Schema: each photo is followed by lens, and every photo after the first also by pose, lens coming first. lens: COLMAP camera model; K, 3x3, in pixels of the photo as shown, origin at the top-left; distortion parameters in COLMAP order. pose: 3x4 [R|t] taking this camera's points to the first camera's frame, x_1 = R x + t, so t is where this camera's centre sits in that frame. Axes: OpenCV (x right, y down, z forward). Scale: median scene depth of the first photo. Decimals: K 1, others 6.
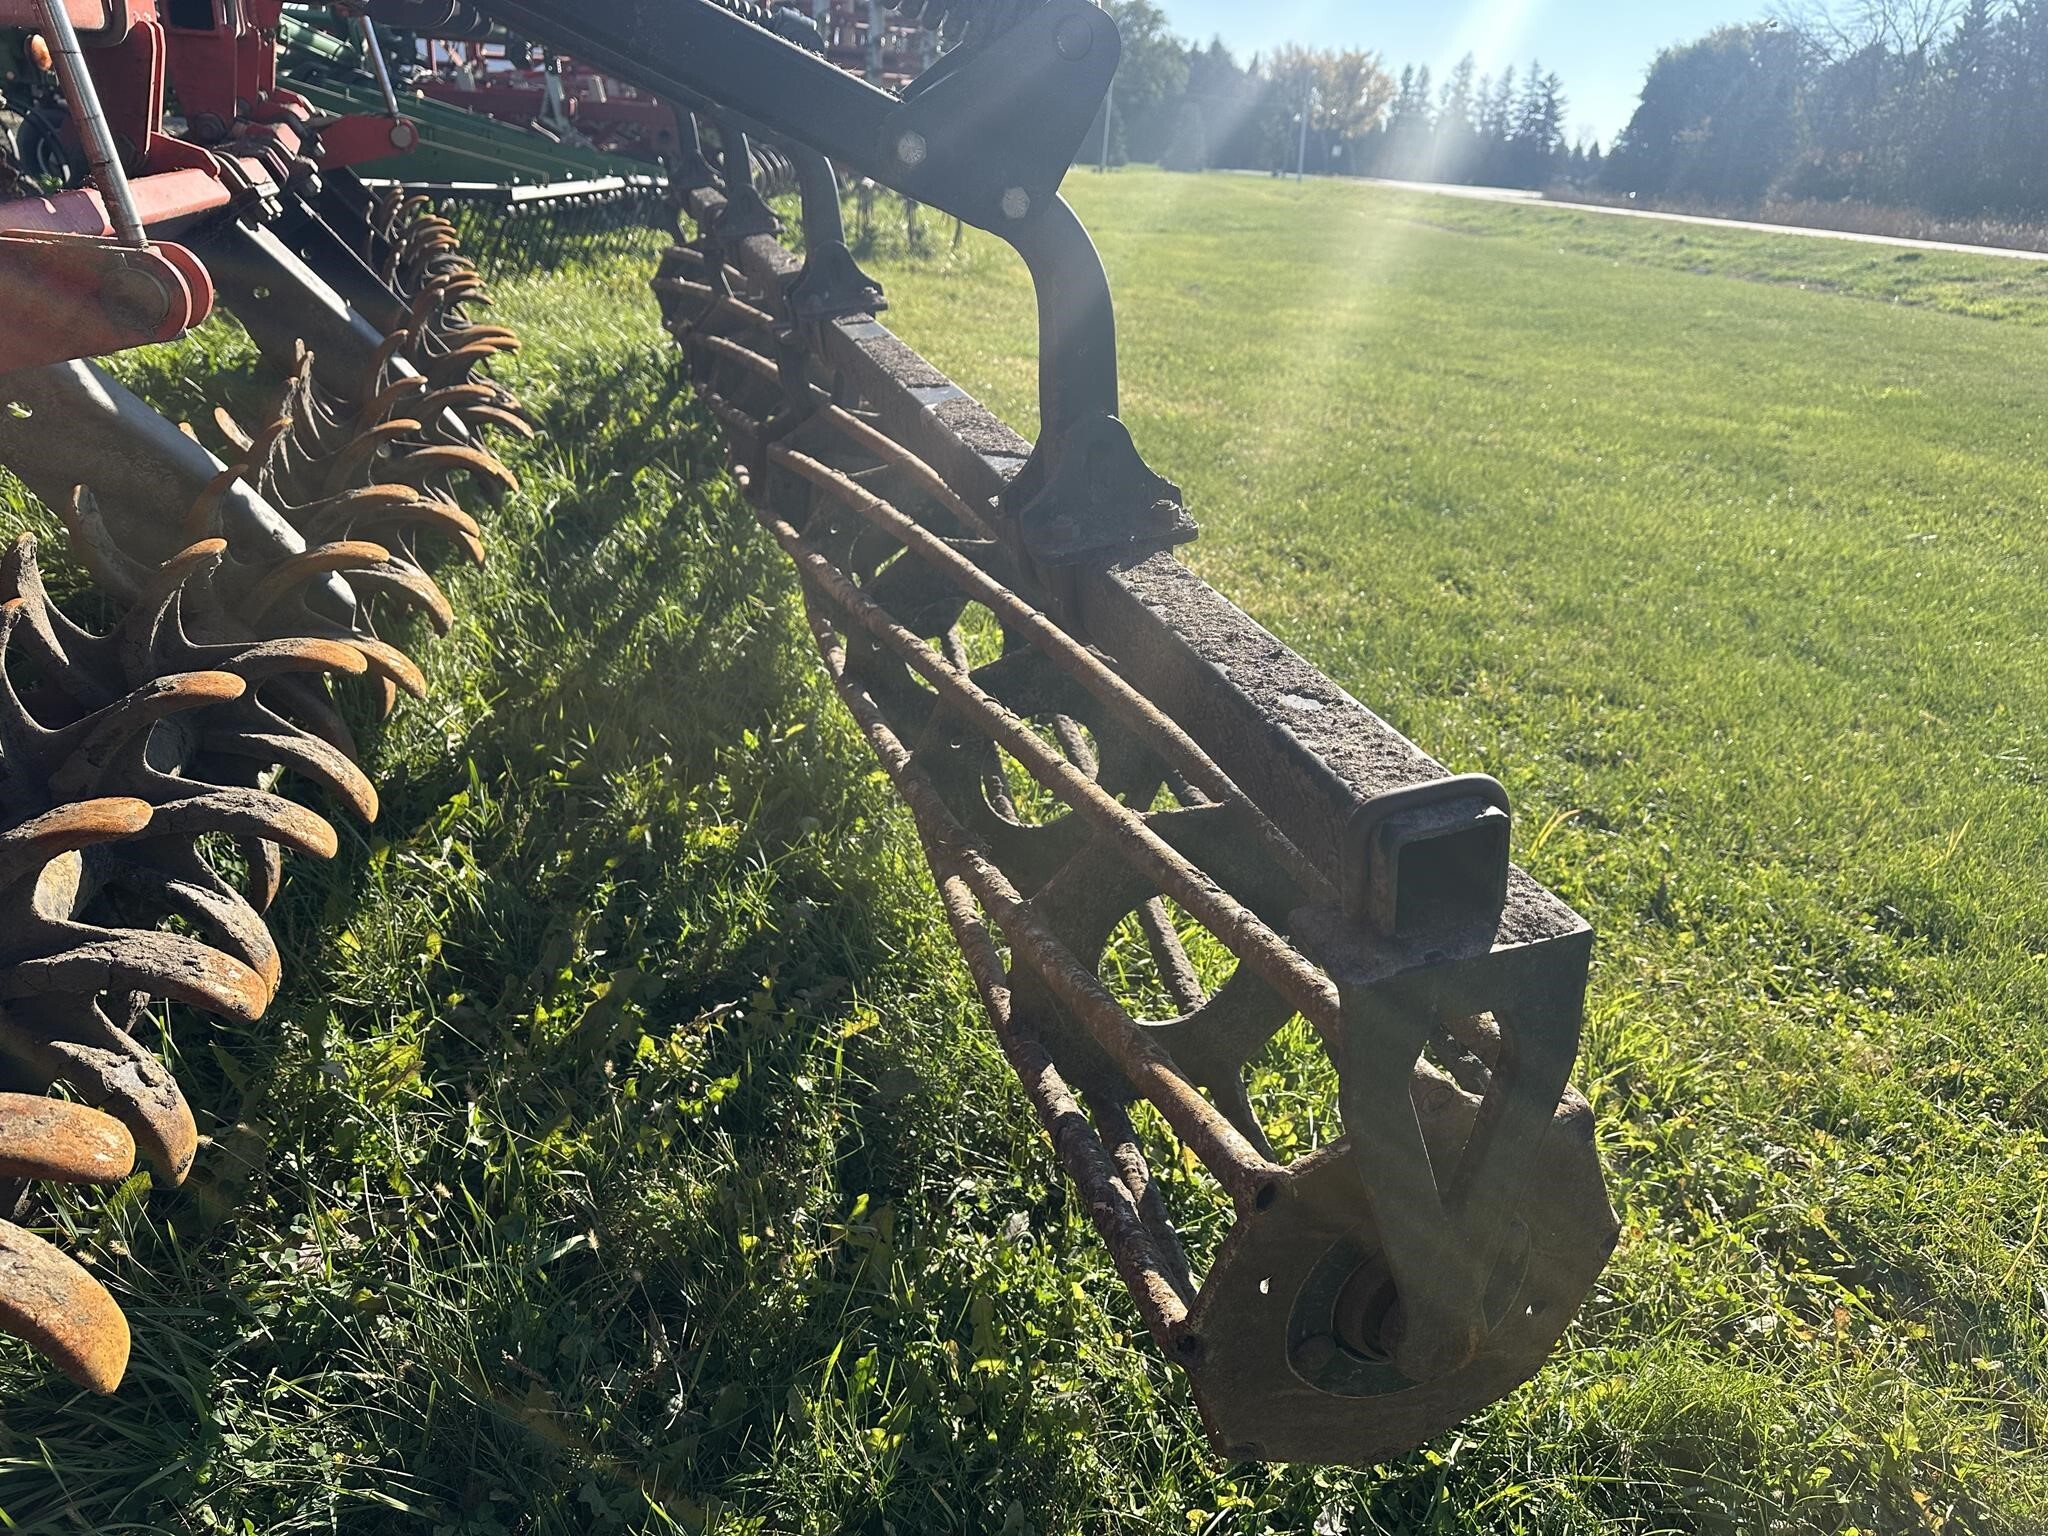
lens RADIAL K [[1440.2, 0, 1011.8], [0, 1440.2, 761.9], [0, 0, 1]] dist [0.131484, -0.185241]
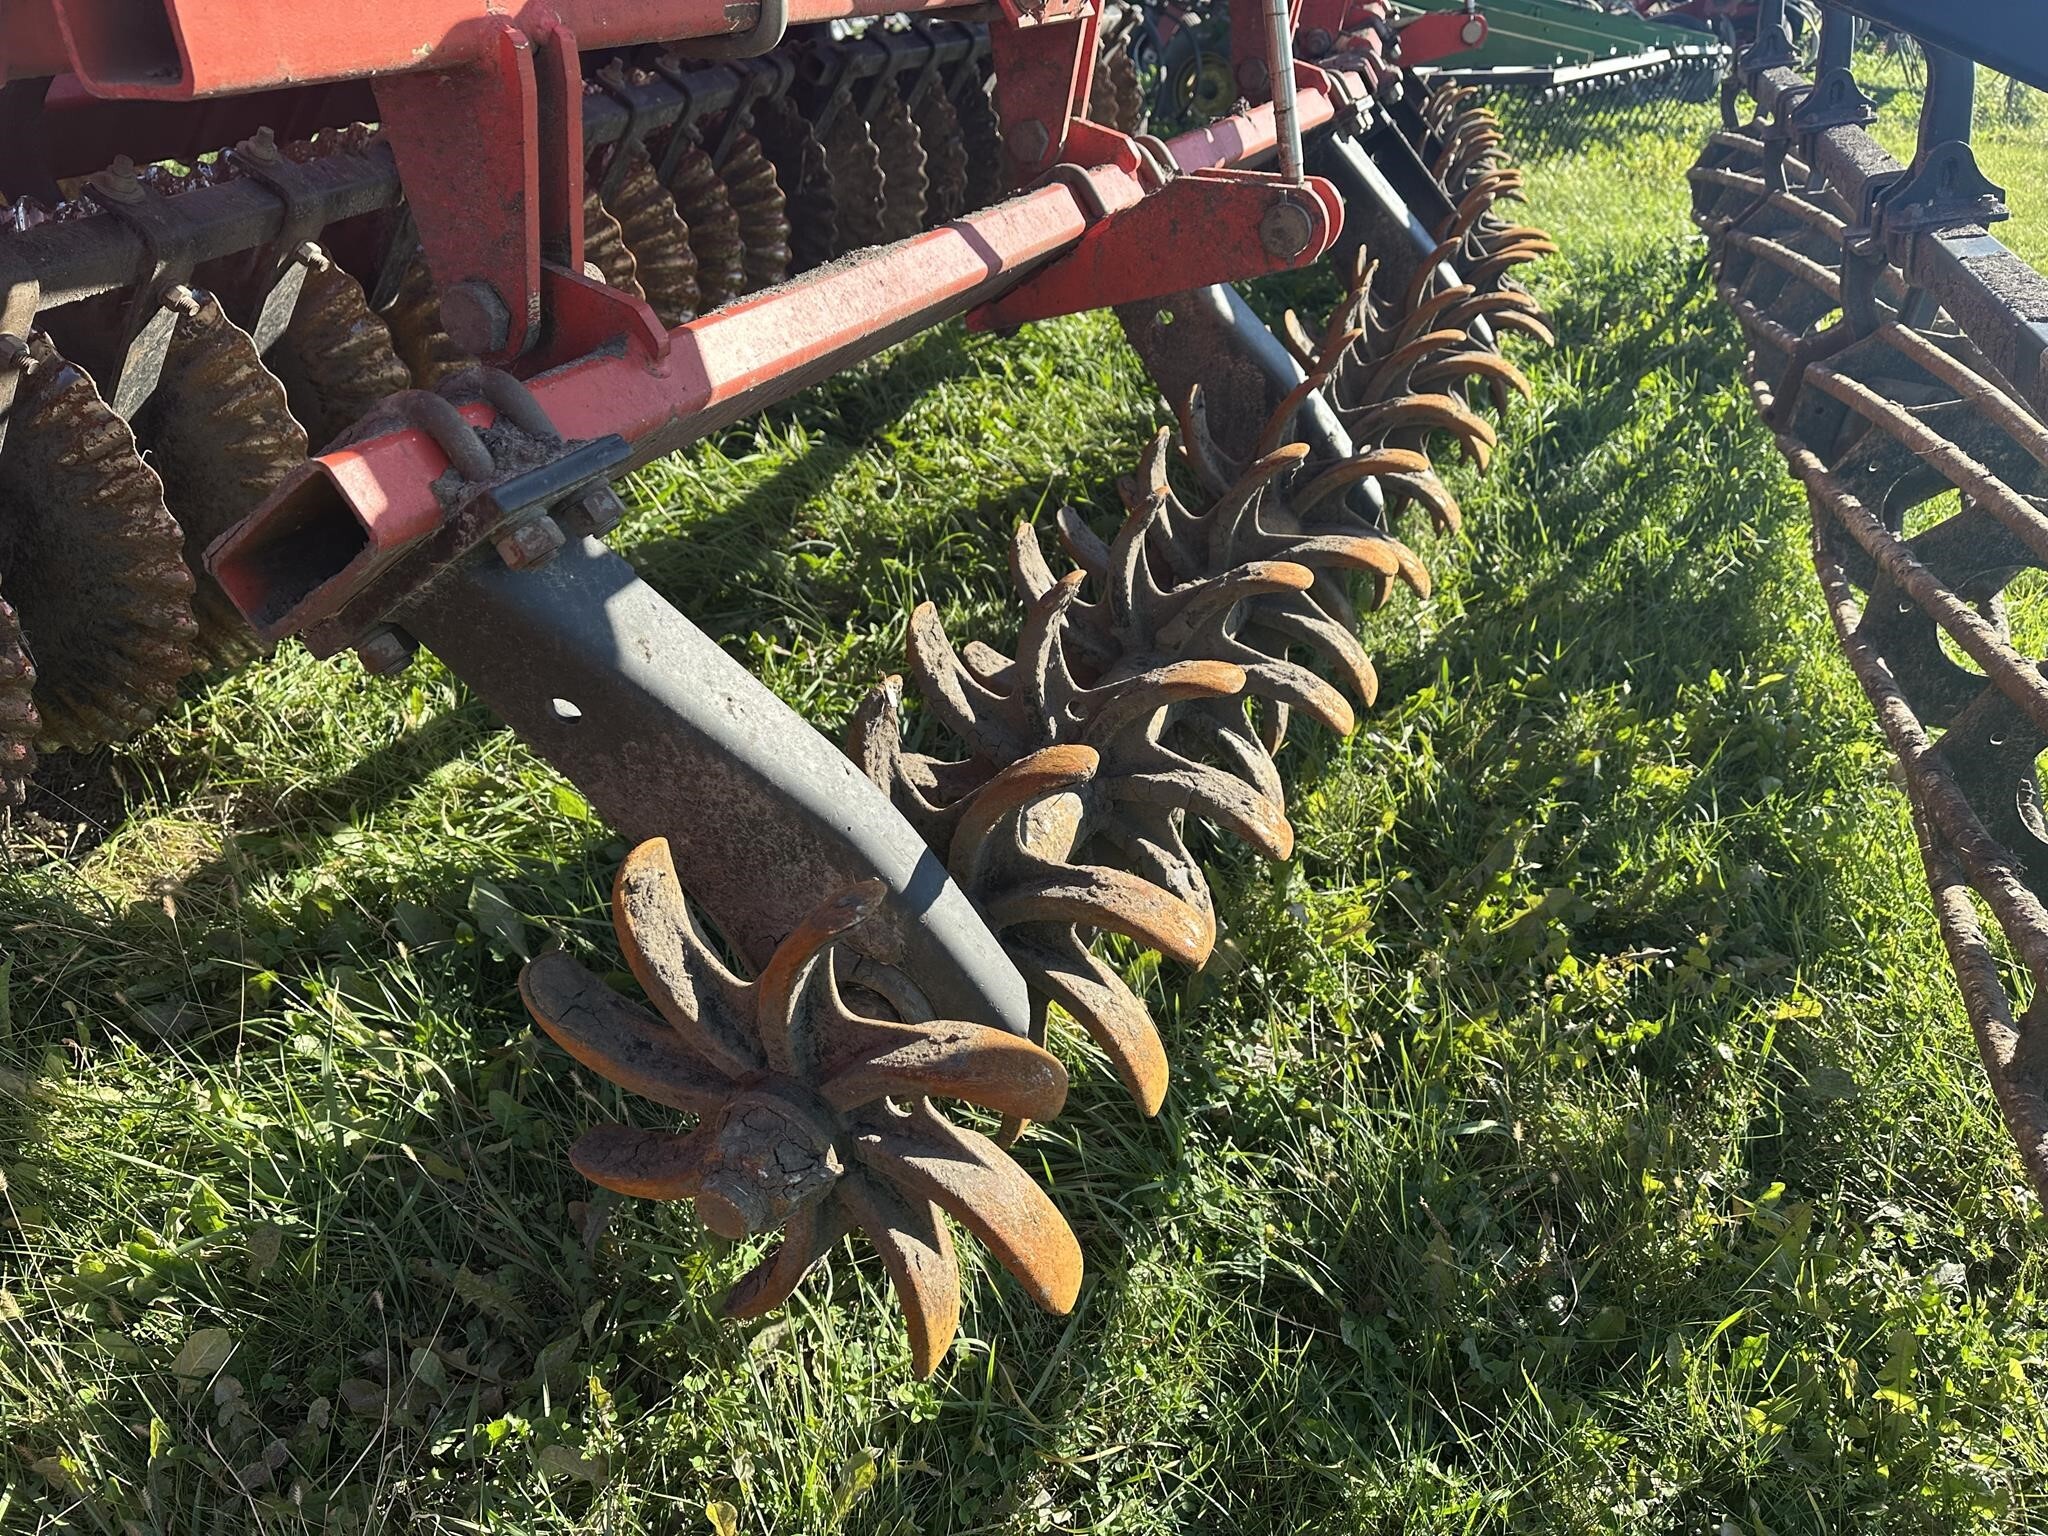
lens RADIAL K [[1438.0, 0, 1024.0], [0, 1438.0, 768.0], [0, 0, 1]] dist [0.053509, -0.059902]
pose [[0.819499, 0.215091, -0.531184, -0.042315], [-0.170168, 0.976419, 0.132847, -0.010724], [0.547232, -0.018477, 0.836777, -0.055716]]
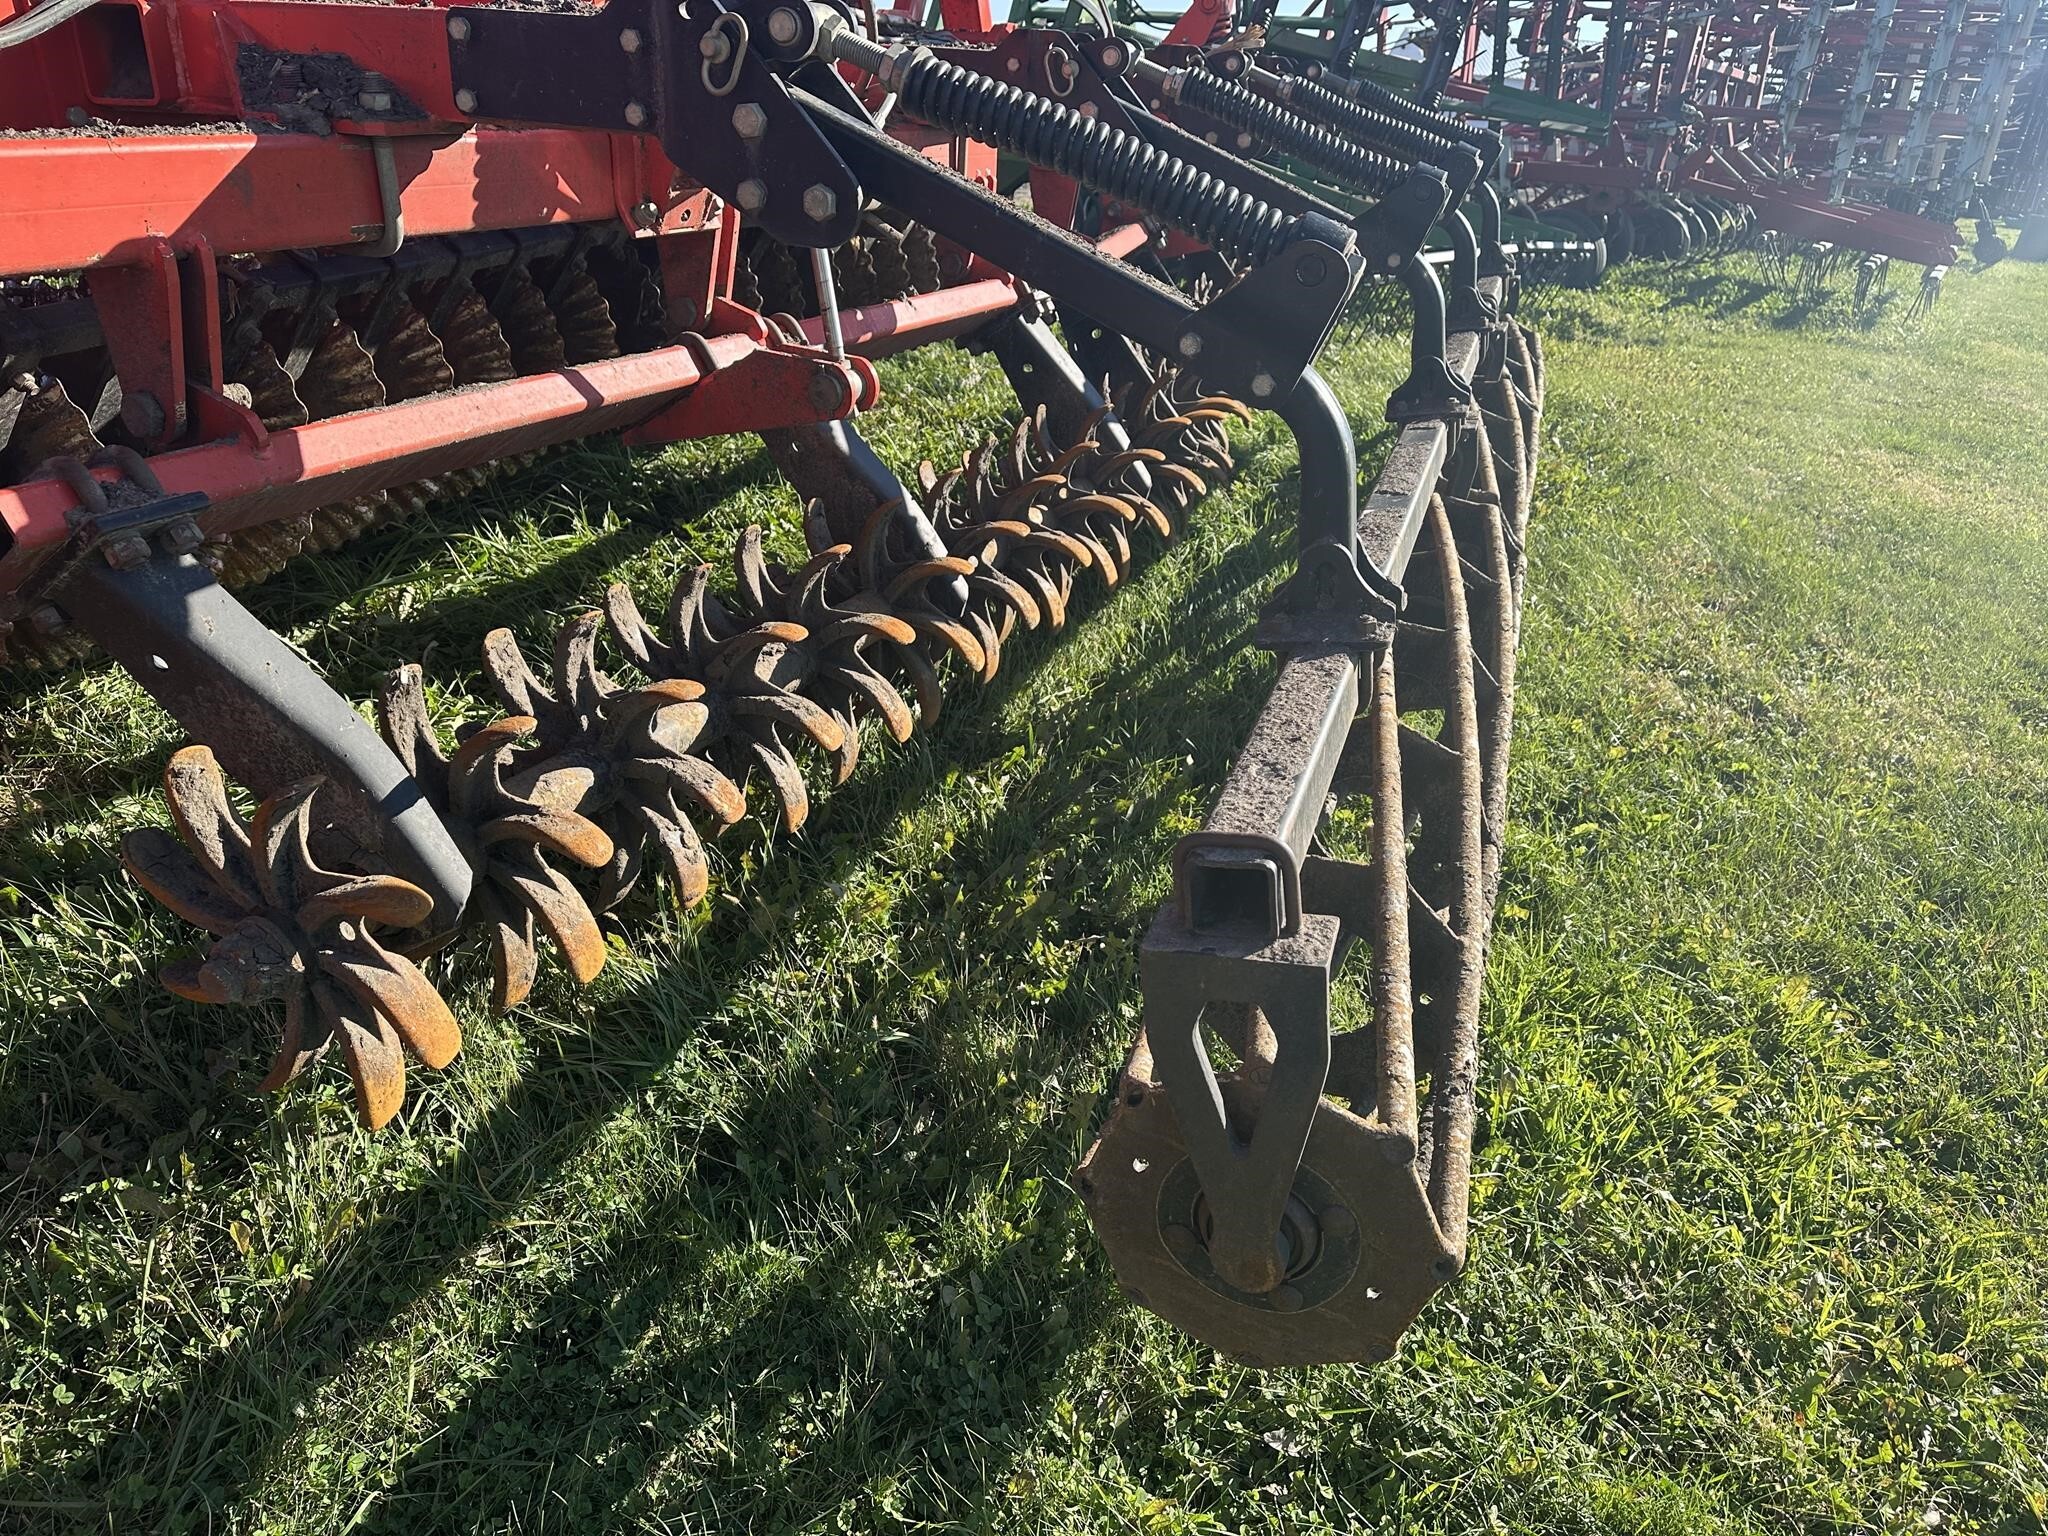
lens RADIAL K [[1422.6, 0, 1023.4], [0, 1422.6, 755.0], [0, 0, 1]] dist [0.048098, -0.052307]
pose [[0.818093, 0.222108, -0.530465, 0.336278], [-0.233465, 0.971247, 0.046611, -0.032524], [0.525565, 0.085713, 0.846425, -0.125309]]
